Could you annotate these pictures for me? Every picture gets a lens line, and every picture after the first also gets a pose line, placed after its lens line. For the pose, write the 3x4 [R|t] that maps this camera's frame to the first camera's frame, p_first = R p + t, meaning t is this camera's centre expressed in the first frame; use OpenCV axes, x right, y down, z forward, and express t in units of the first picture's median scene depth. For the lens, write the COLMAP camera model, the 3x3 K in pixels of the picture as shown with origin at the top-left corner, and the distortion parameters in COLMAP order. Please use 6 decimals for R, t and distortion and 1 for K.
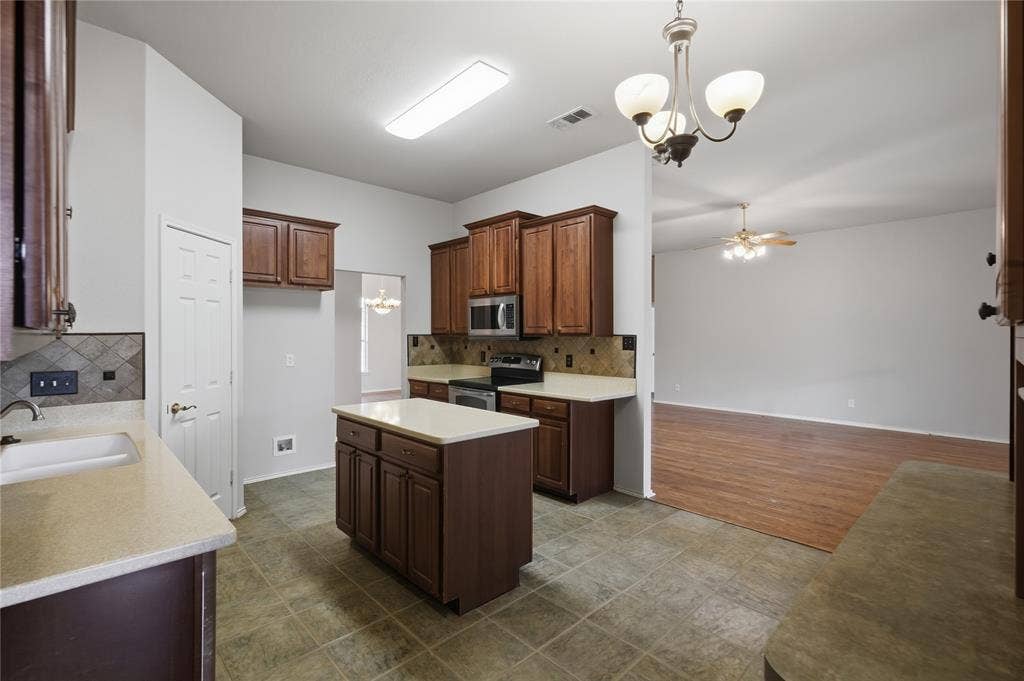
lens RADIAL K [[466.0, 0, 512.0], [0, 466.0, 340.5], [0, 0, 1]] dist [-0.019145, 0.000343]
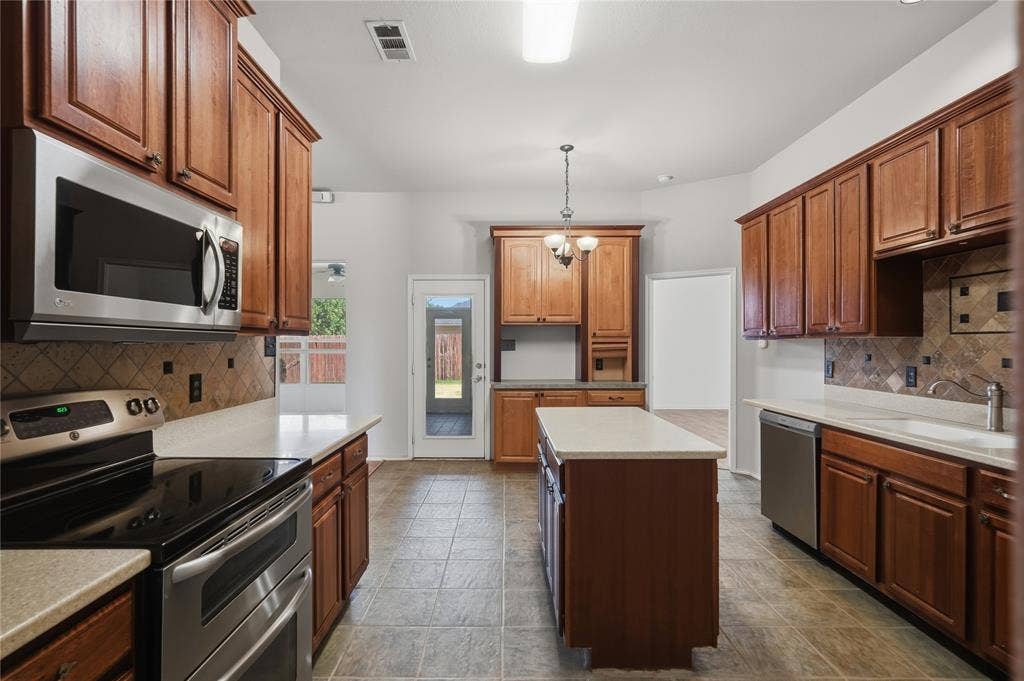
lens RADIAL K [[459.0, 0, 512.0], [0, 459.0, 340.5], [0, 0, 1]] dist [0.000436, 0.000023]
pose [[-0.734433, 0.004425, 0.678667, -0.407687], [0.006194, 0.999981, 0.000183, -0.000610], [-0.678653, 0.004338, -0.734446, 1.119827]]
